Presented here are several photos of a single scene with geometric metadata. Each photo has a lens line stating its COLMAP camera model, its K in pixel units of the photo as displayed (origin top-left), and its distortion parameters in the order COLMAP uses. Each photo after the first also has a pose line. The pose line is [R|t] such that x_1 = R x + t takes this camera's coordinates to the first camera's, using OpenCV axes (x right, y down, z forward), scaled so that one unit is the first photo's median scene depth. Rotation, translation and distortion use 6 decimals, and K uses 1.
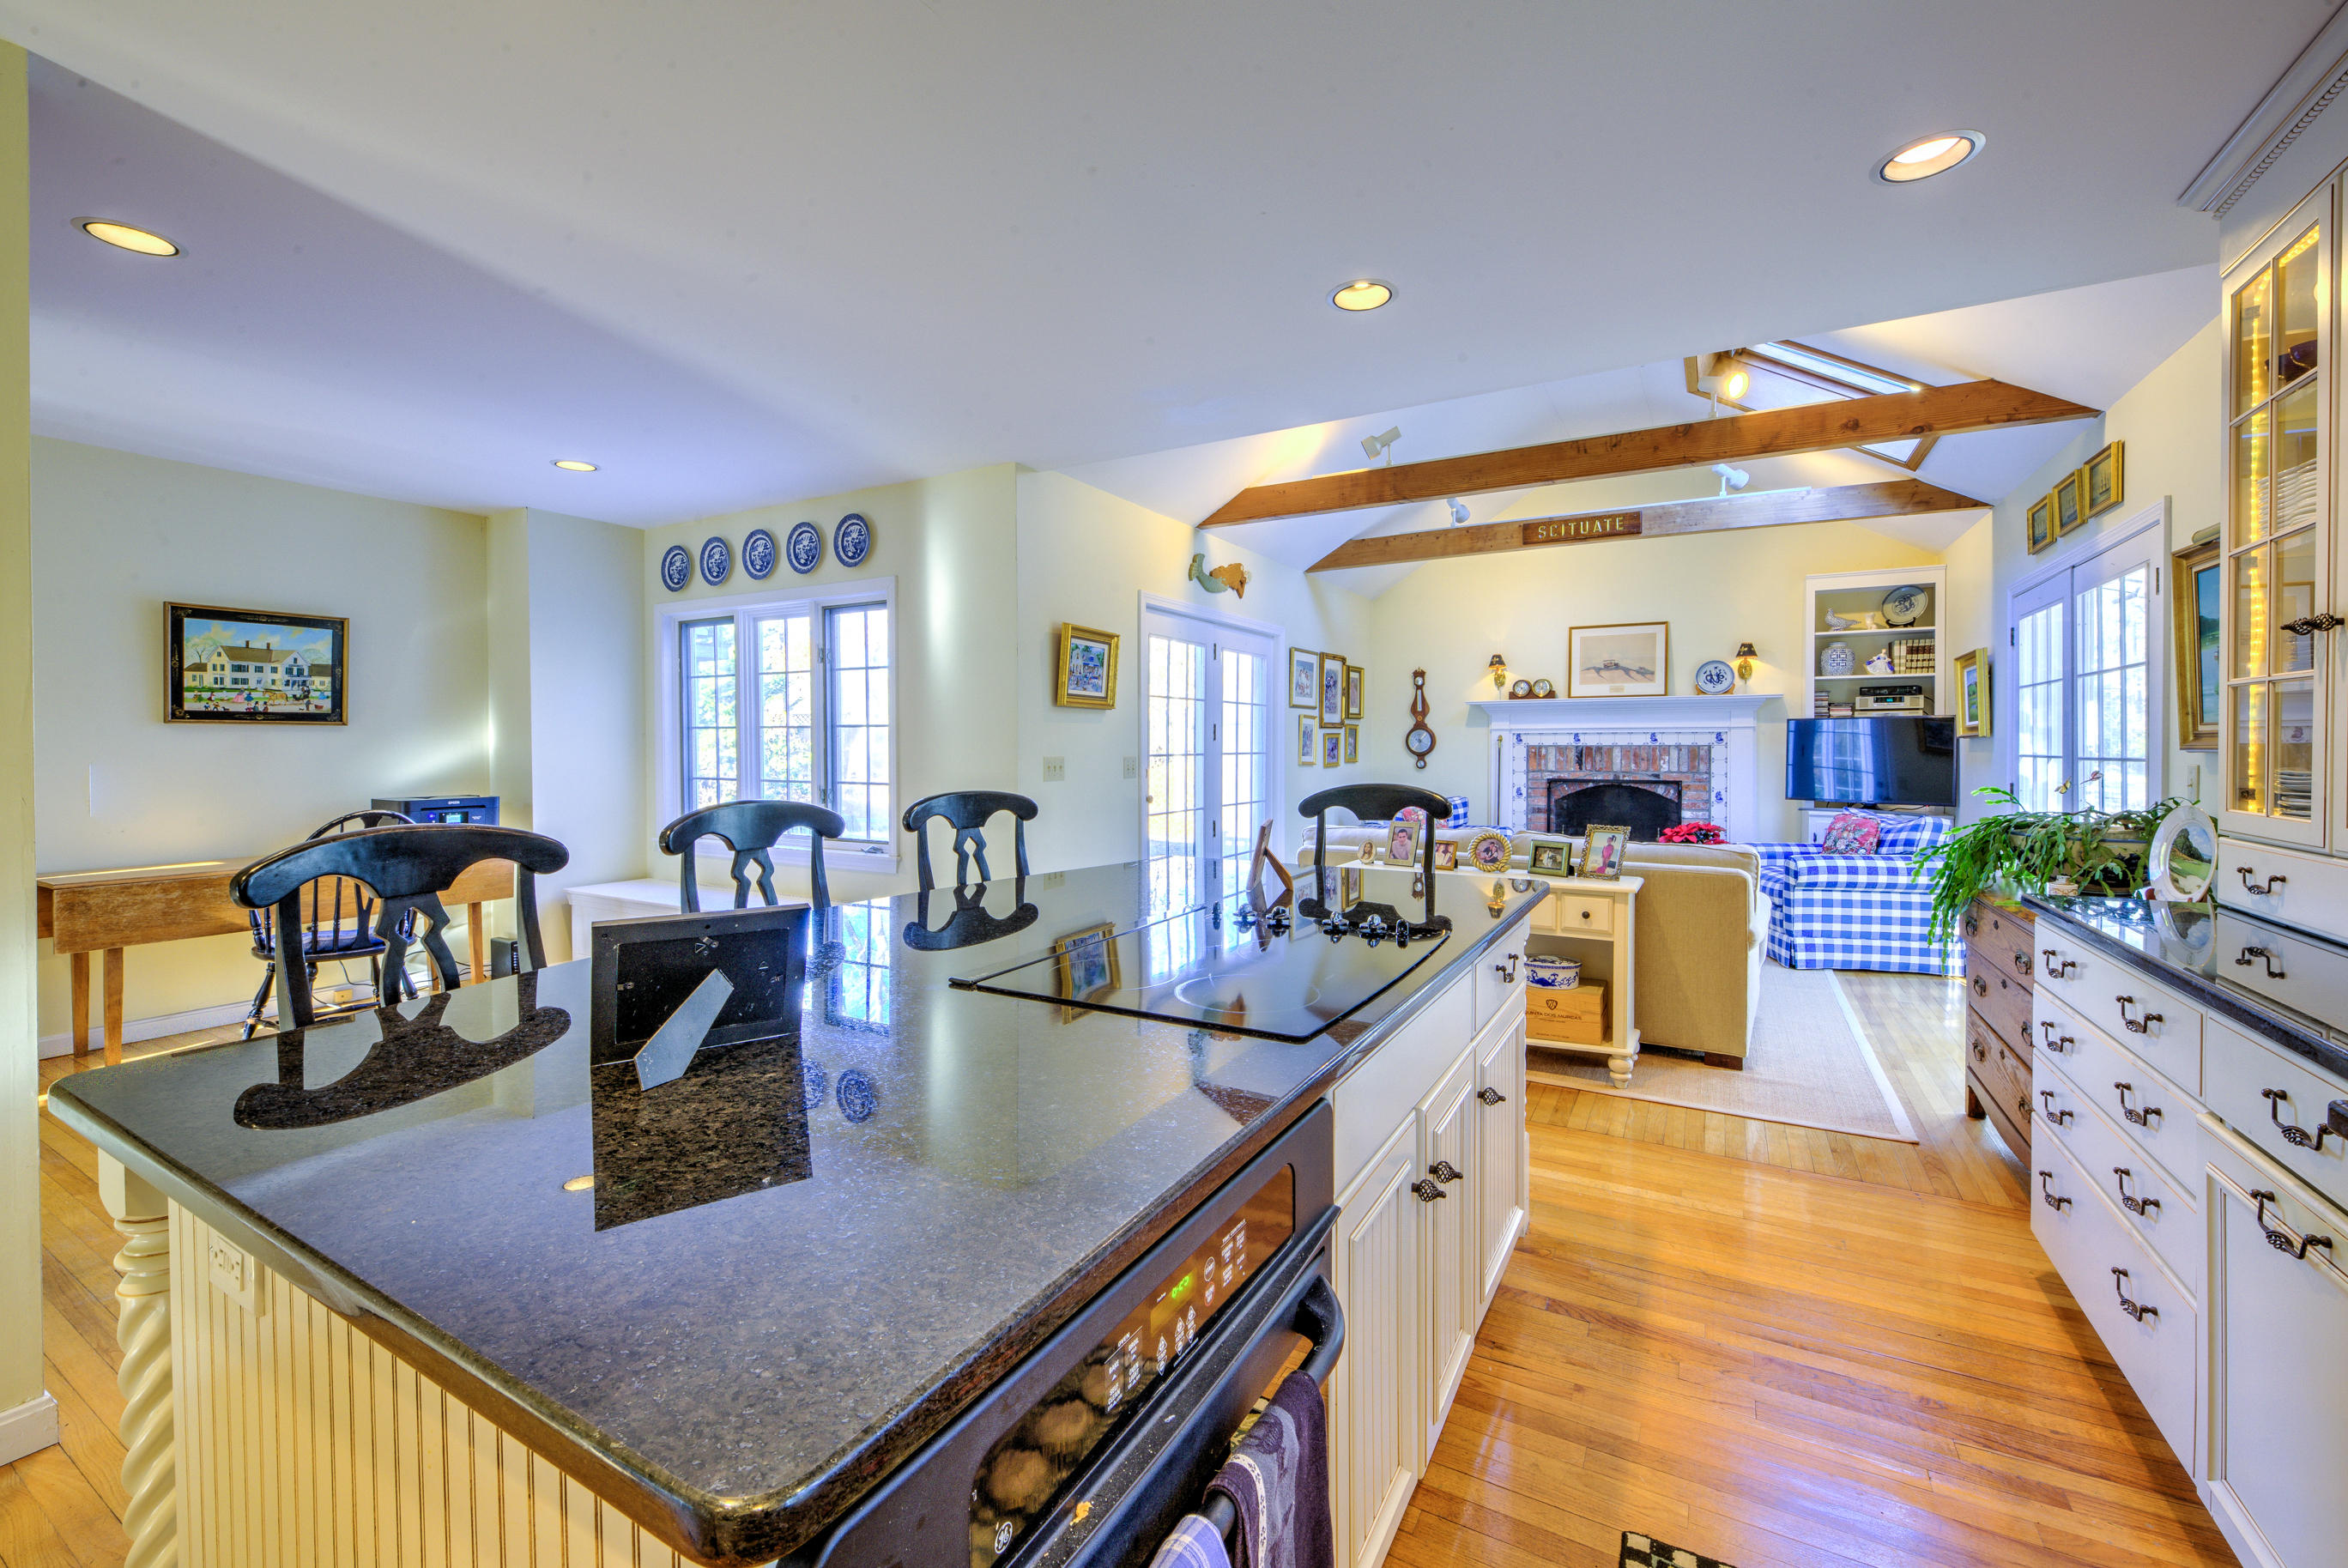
lens RADIAL K [[952.0, 0, 1178.0], [0, 952.0, 763.4], [0, 0, 1]] dist [-0.001216, -0.000522]
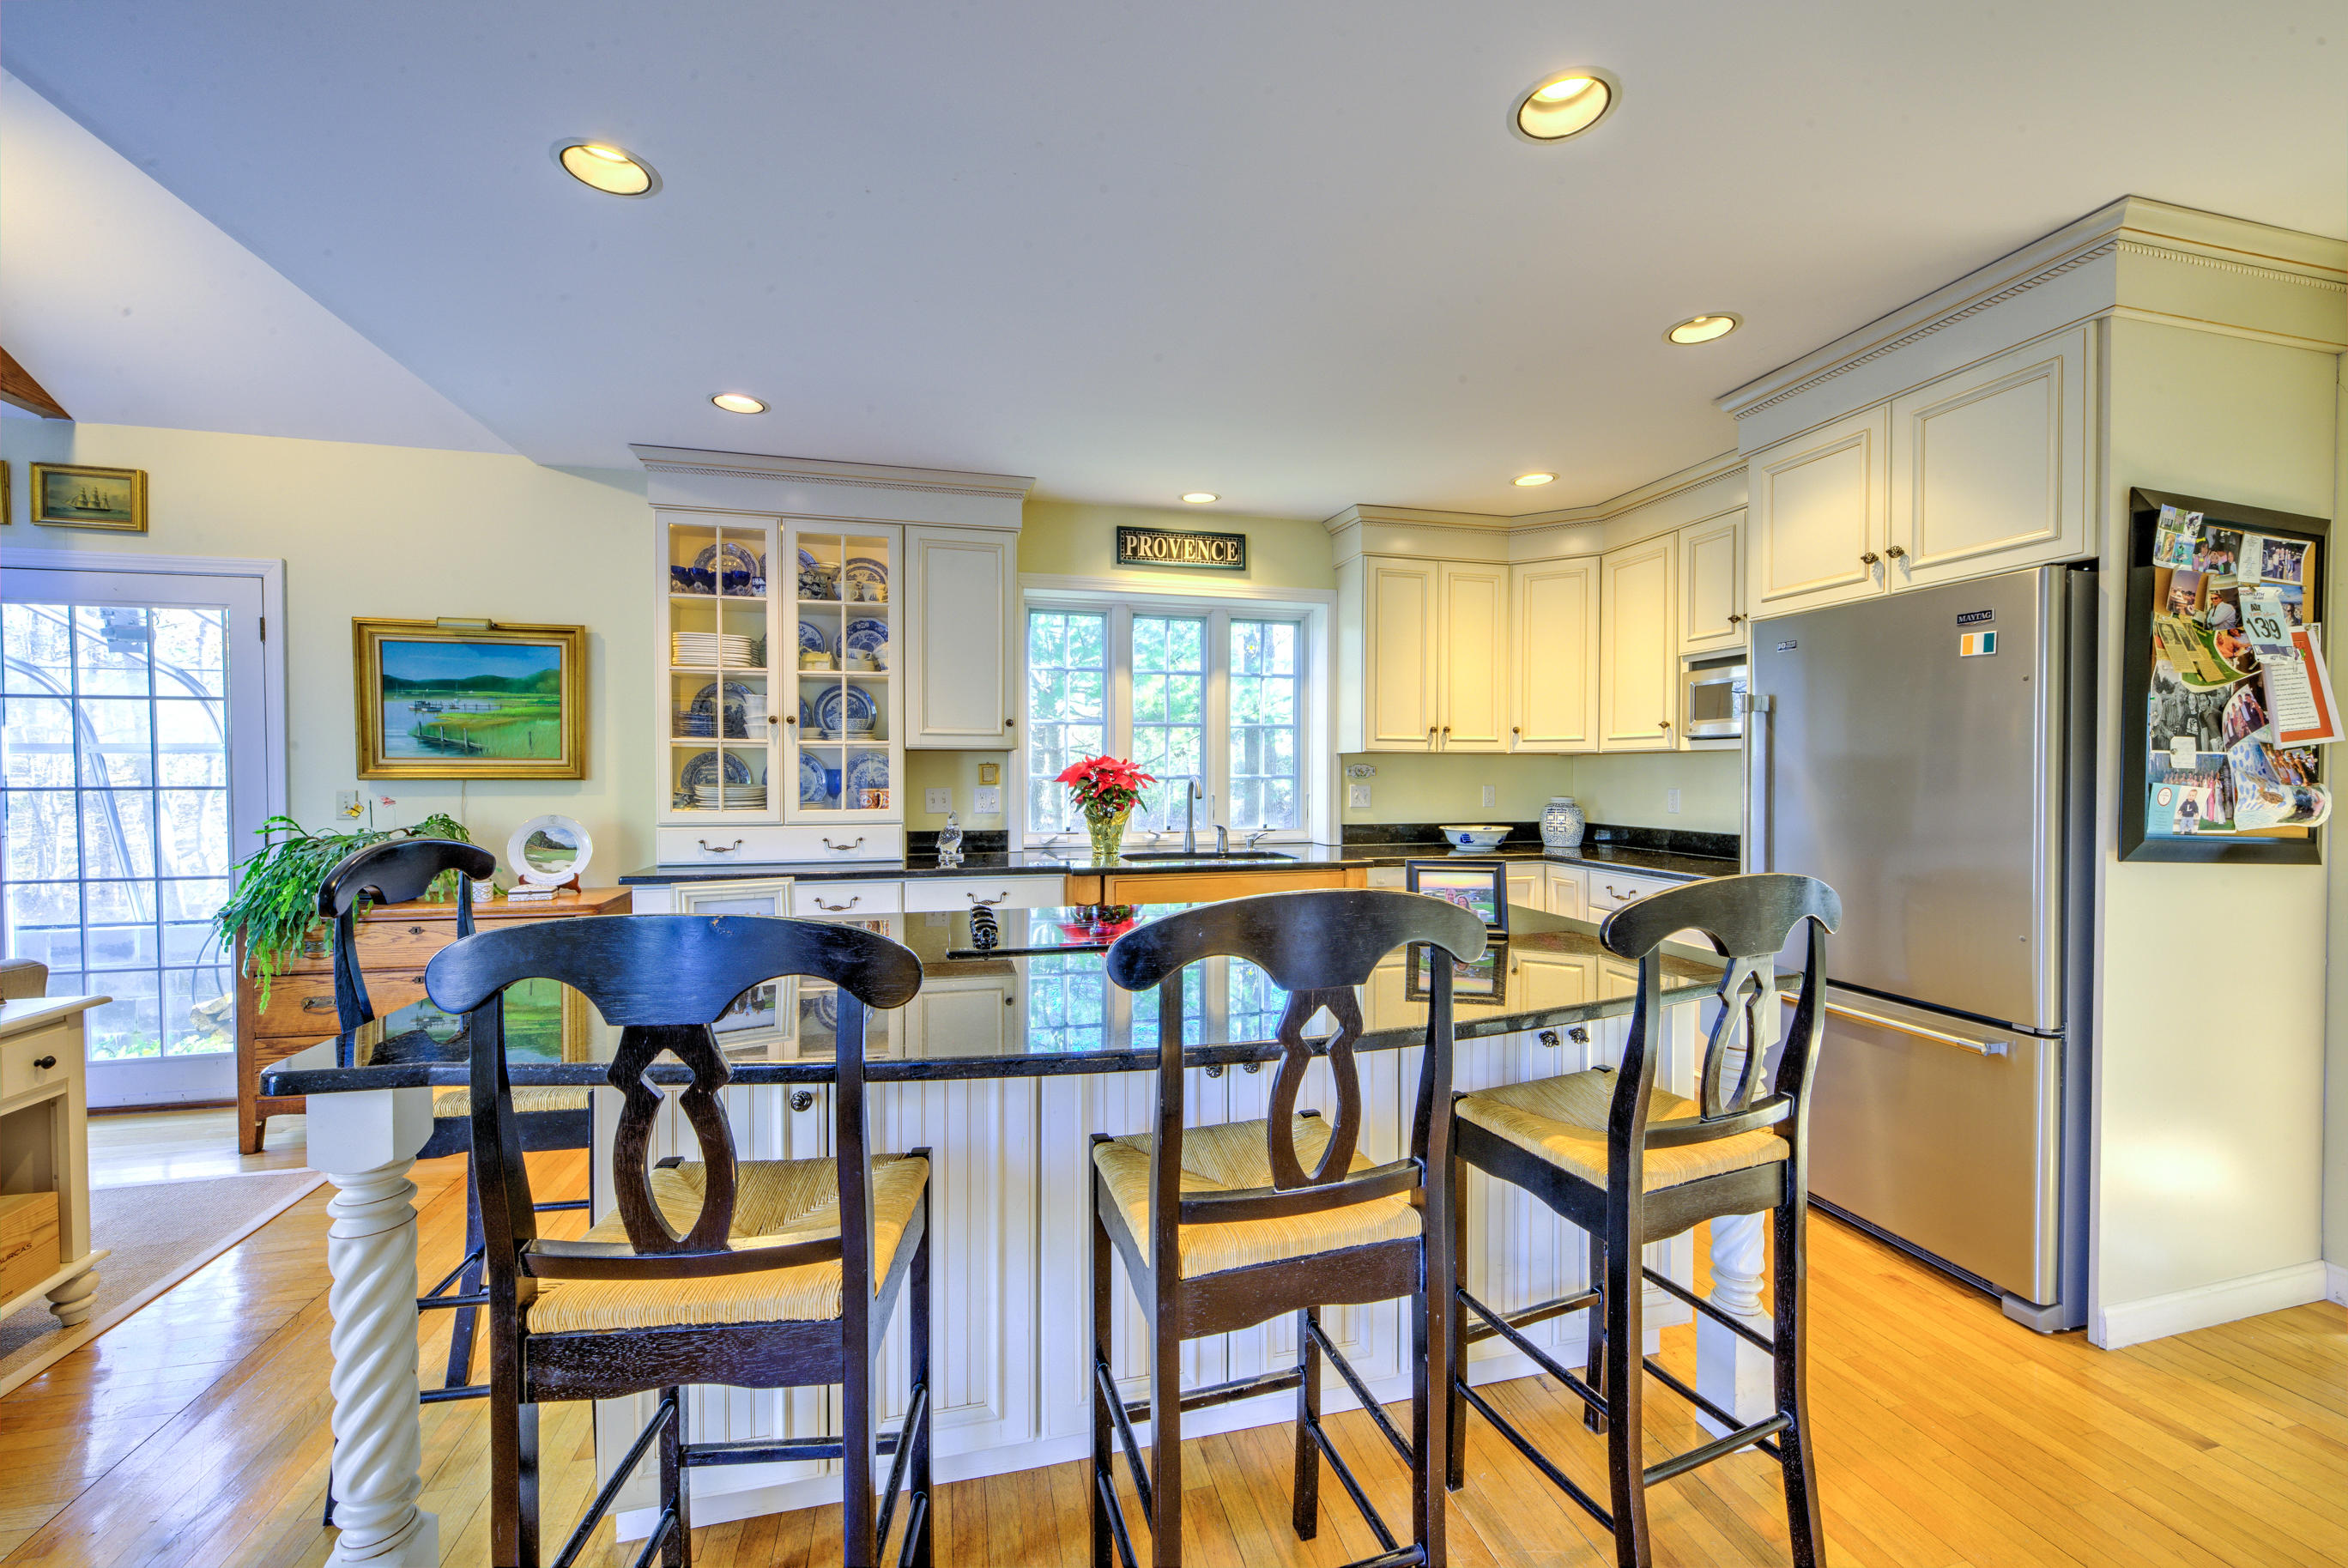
lens RADIAL K [[918.4, 0, 1182.7], [0, 918.4, 786.7], [0, 0, 1]] dist [0.000302, -0.002640]
pose [[-0.697169, -0.011506, 0.716814, -0.282356], [0.011666, 0.999557, 0.027390, -0.011718], [-0.716811, 0.027458, -0.696726, 0.532343]]
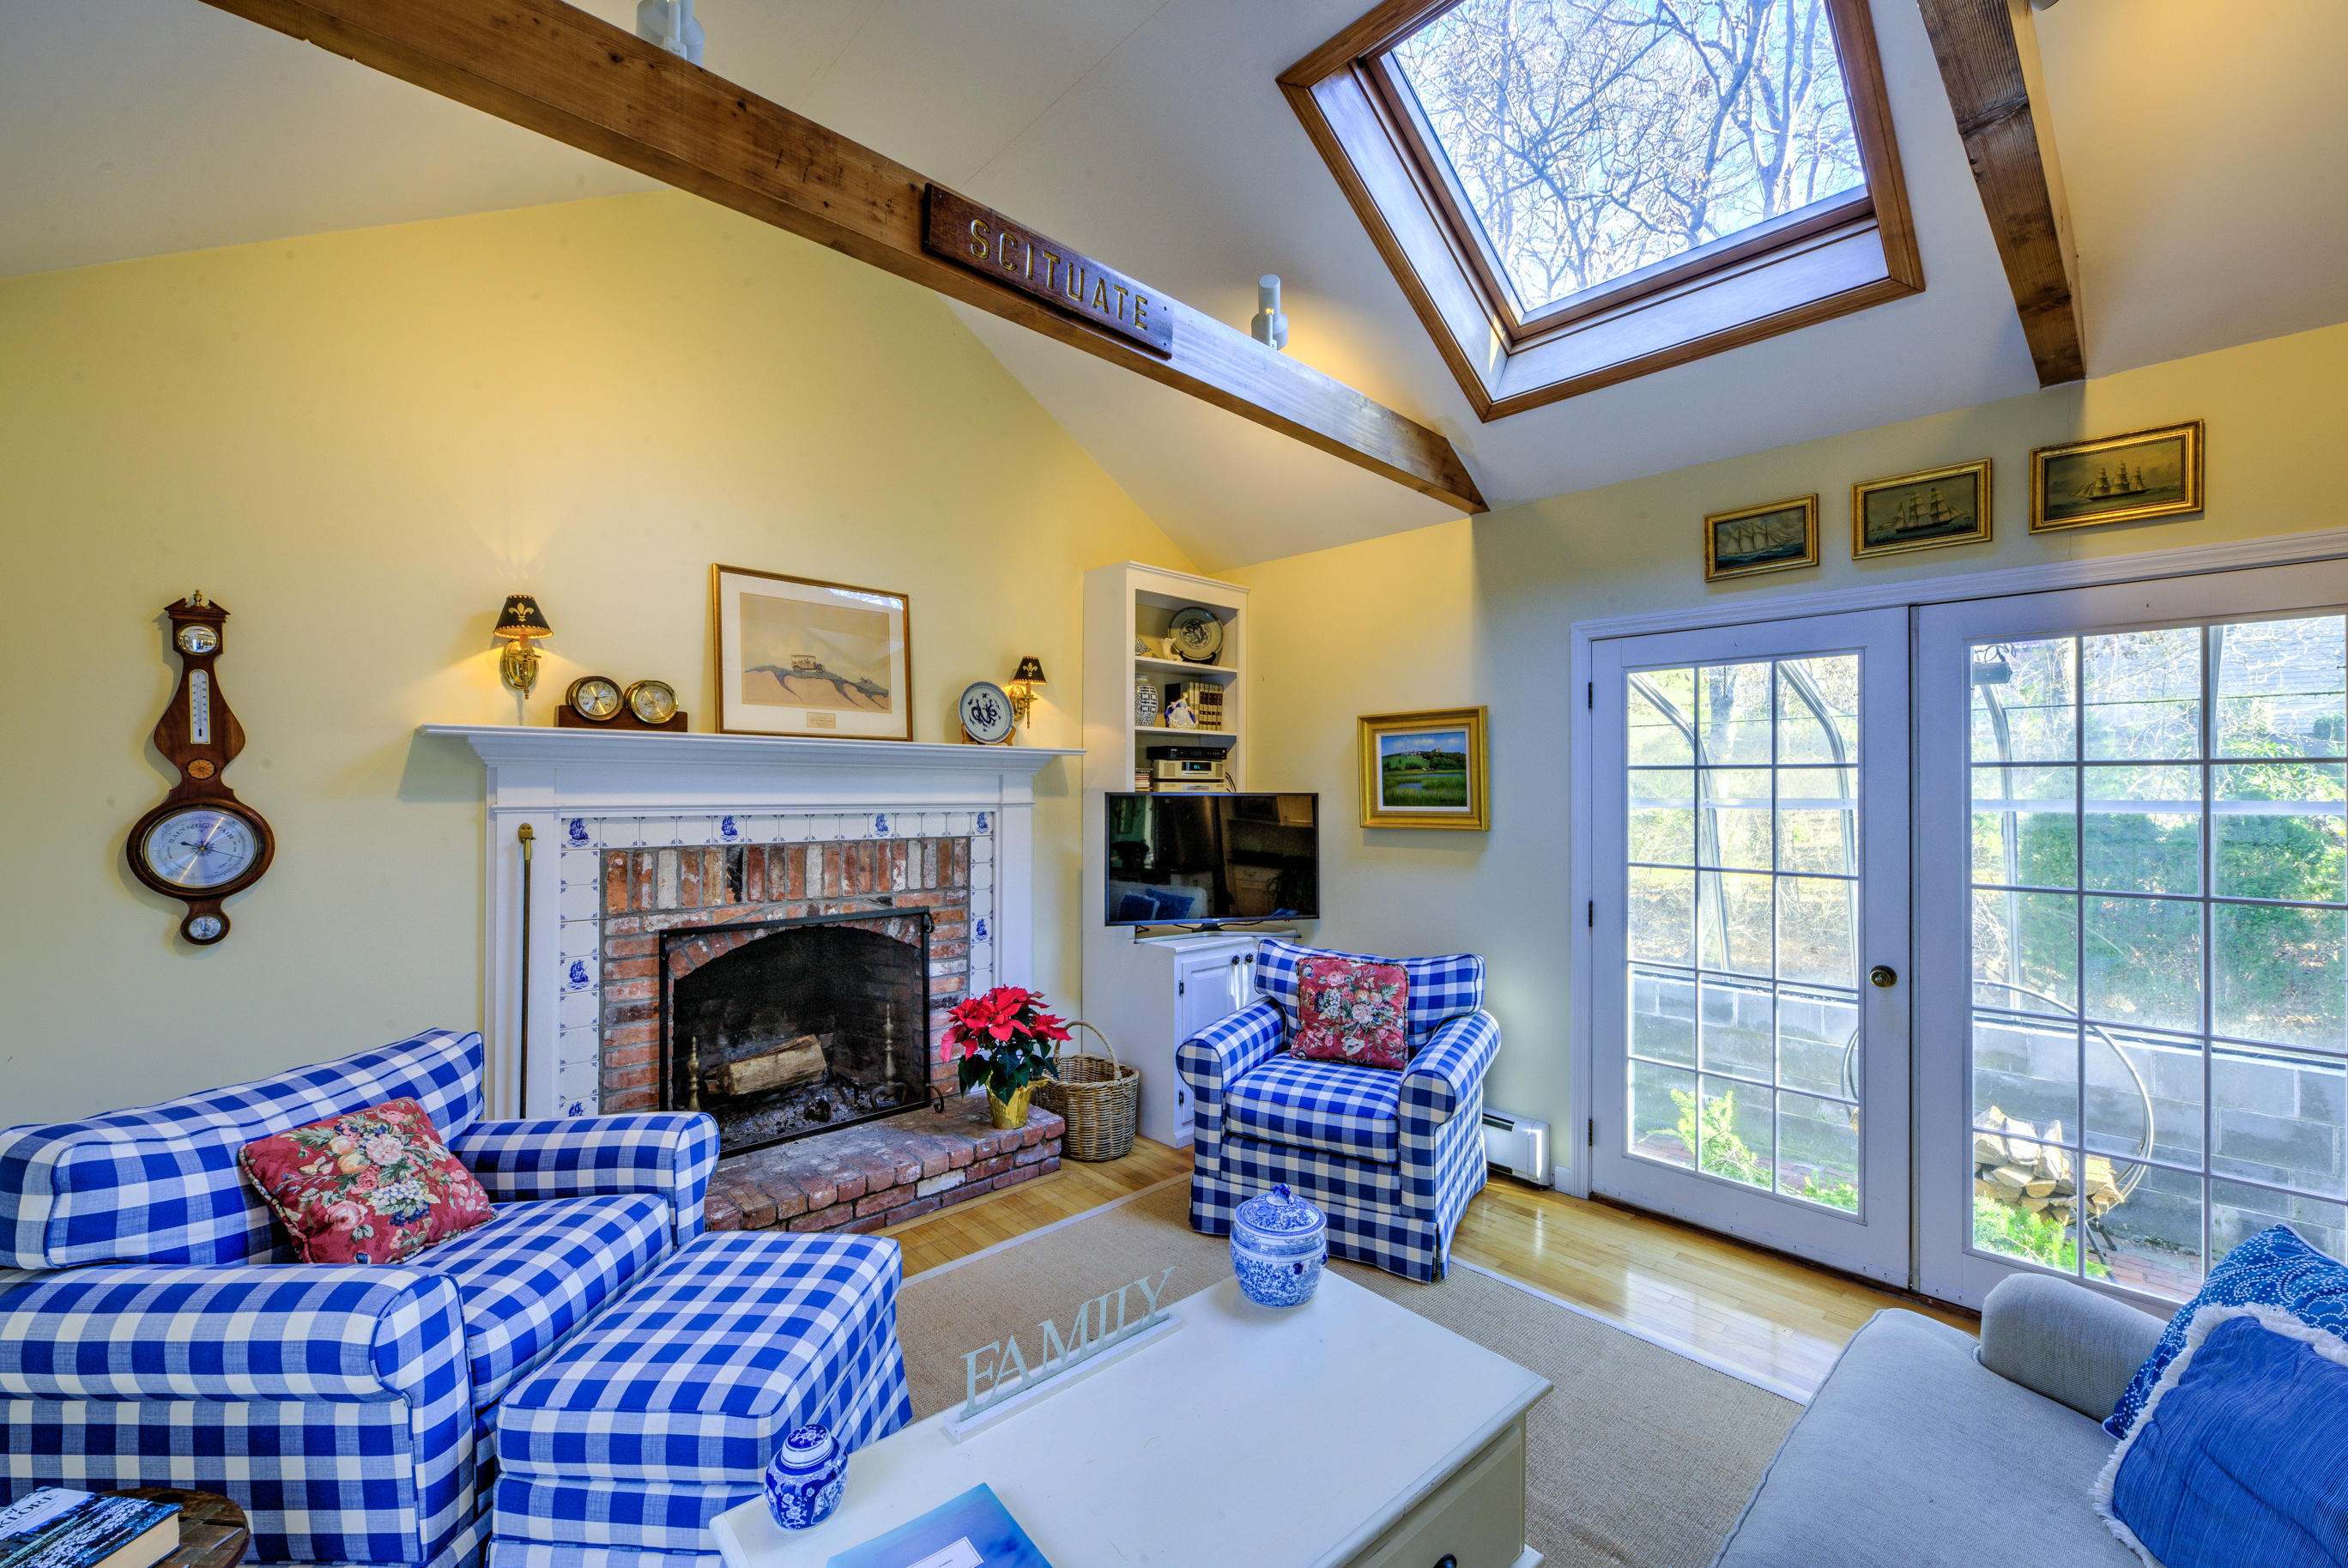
lens RADIAL K [[943.0, 0, 1187.0], [0, 943.0, 785.9], [0, 0, 1]] dist [0.002295, -0.003862]
pose [[0.286178, 0.005425, 0.958161, 0.094104], [0.011516, 0.999892, -0.009100, -0.051326], [-0.958107, 0.013638, 0.286085, 0.892892]]
